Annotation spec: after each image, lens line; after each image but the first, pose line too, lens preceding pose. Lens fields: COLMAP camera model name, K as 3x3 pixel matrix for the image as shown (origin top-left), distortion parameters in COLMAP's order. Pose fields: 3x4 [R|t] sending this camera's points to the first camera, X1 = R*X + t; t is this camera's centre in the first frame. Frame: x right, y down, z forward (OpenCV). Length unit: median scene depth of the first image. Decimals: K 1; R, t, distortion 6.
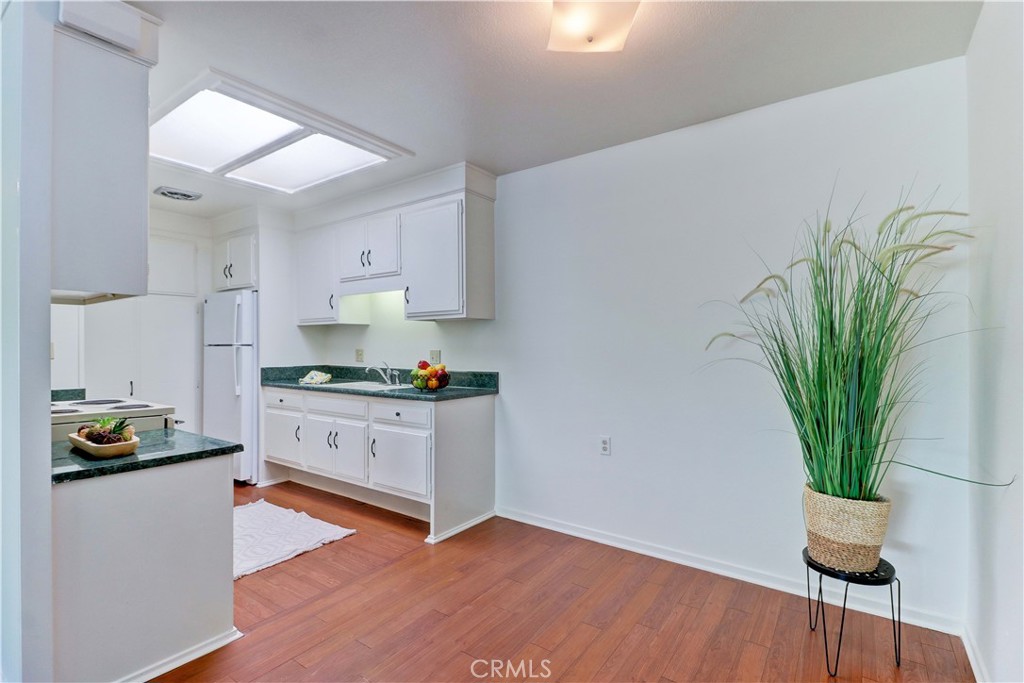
lens RADIAL K [[476.0, 0, 517.2], [0, 476.0, 345.2], [0, 0, 1]] dist [0.020771, -0.014227]
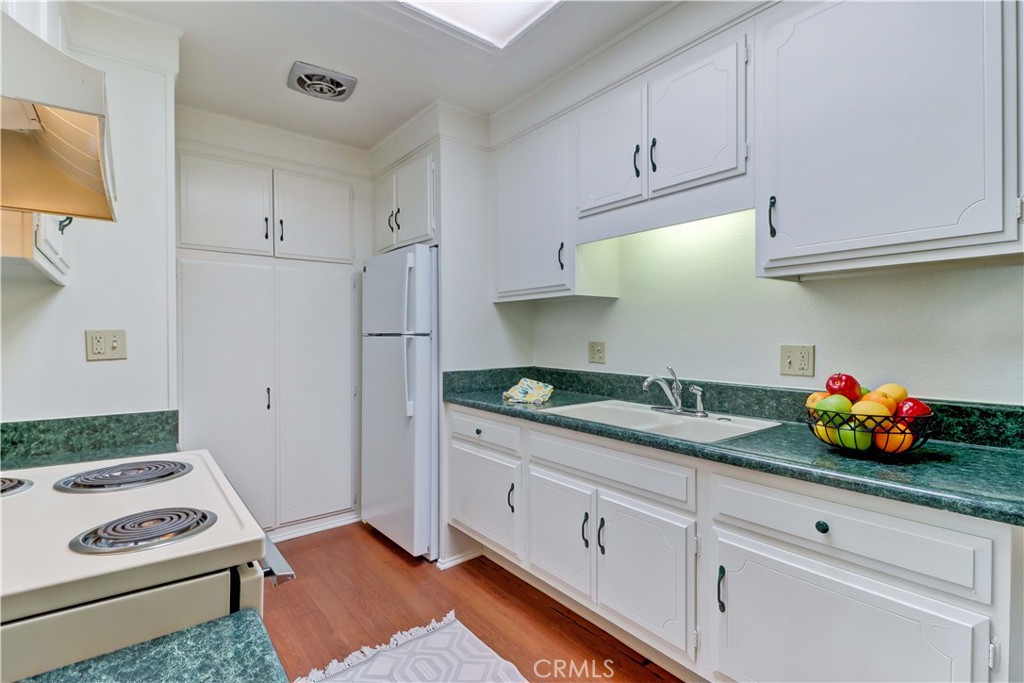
lens RADIAL K [[473.9, 0, 516.9], [0, 473.9, 338.8], [0, 0, 1]] dist [0.019796, -0.013444]
pose [[0.962220, 0.002678, -0.272259, -0.289803], [-0.000285, 0.999961, 0.008829, -0.000220], [0.272272, -0.008418, 0.962183, 0.458848]]
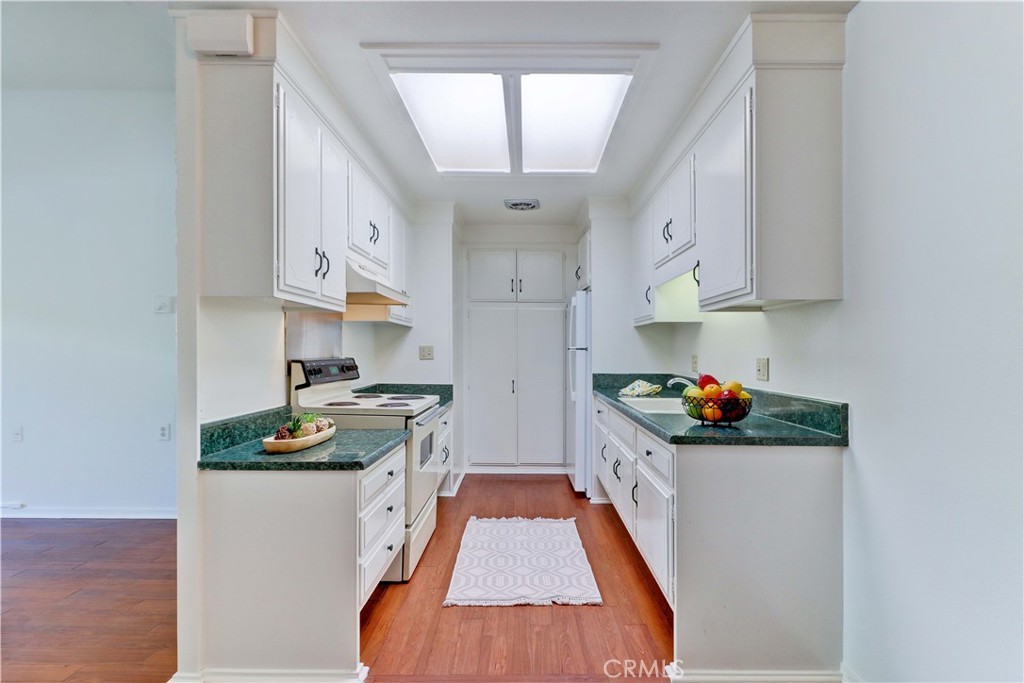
lens RADIAL K [[487.8, 0, 525.2], [0, 487.8, 350.0], [0, 0, 1]] dist [0.016040, -0.000120]
pose [[0.581869, 0.005551, -0.813264, 0.156325], [-0.006175, 0.999978, 0.002408, 0.000297], [0.813259, 0.003621, 0.581891, 0.357300]]
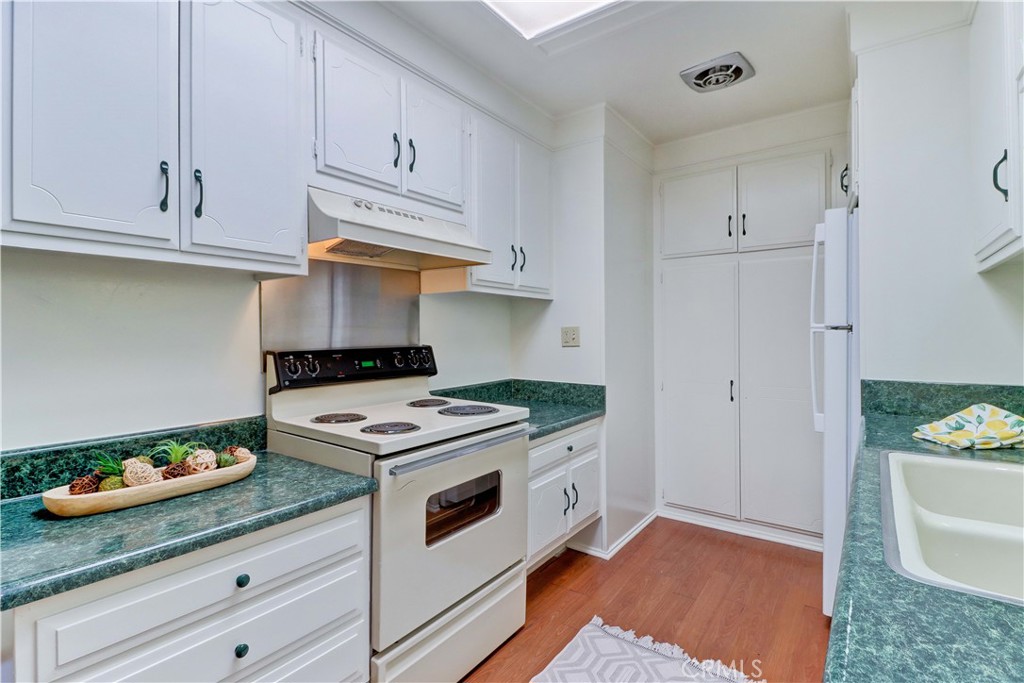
lens RADIAL K [[487.4, 0, 520.6], [0, 487.4, 331.5], [0, 0, 1]] dist [0.021463, -0.016153]
pose [[-0.002779, 0.001760, -0.999995, -0.092135], [0.007175, 0.999973, 0.001740, 0.000416], [0.999970, -0.007171, -0.002792, 0.710973]]
